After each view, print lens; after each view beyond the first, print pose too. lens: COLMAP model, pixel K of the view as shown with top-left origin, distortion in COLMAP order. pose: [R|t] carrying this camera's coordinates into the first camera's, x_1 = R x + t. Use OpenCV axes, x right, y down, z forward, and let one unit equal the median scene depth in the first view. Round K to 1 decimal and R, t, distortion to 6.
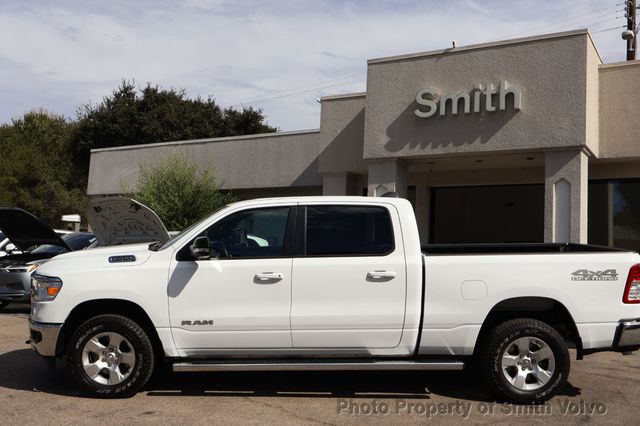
lens RADIAL K [[687.0, 0, 320.0], [0, 687.0, 213.0], [0, 0, 1]] dist [0.007699, 0.000422]
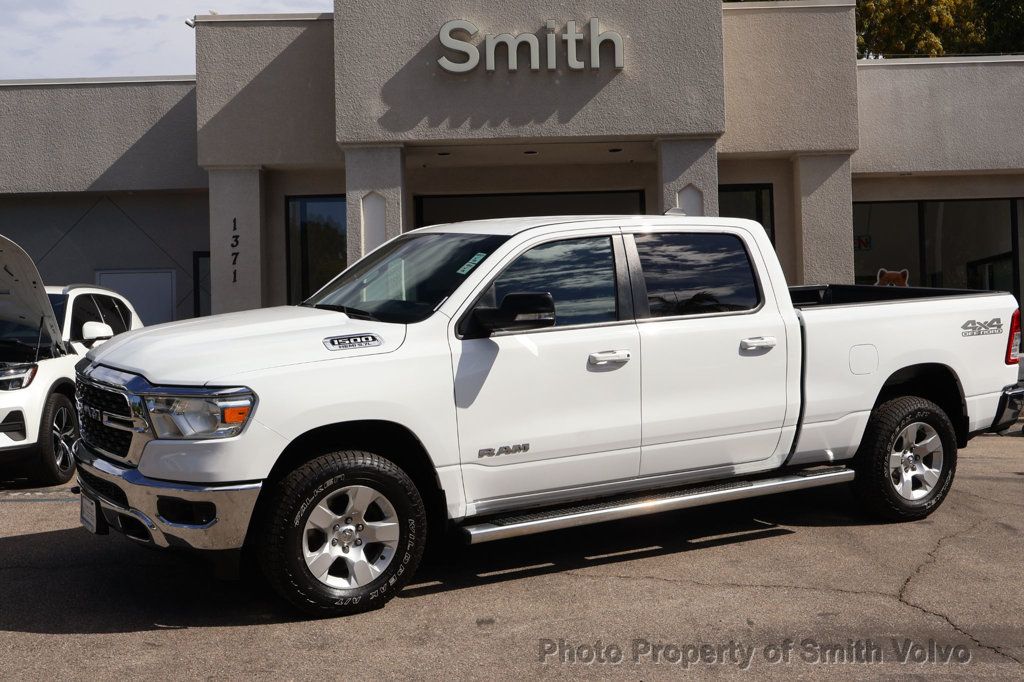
lens RADIAL K [[1261.5, 0, 512.0], [0, 1261.5, 341.0], [0, 0, 1]] dist [0.019480, 0.015087]
pose [[0.850104, -0.054923, 0.523742, -0.684672], [0.012262, 0.996341, 0.084580, -0.011274], [-0.526471, -0.065480, 0.847668, 0.152143]]
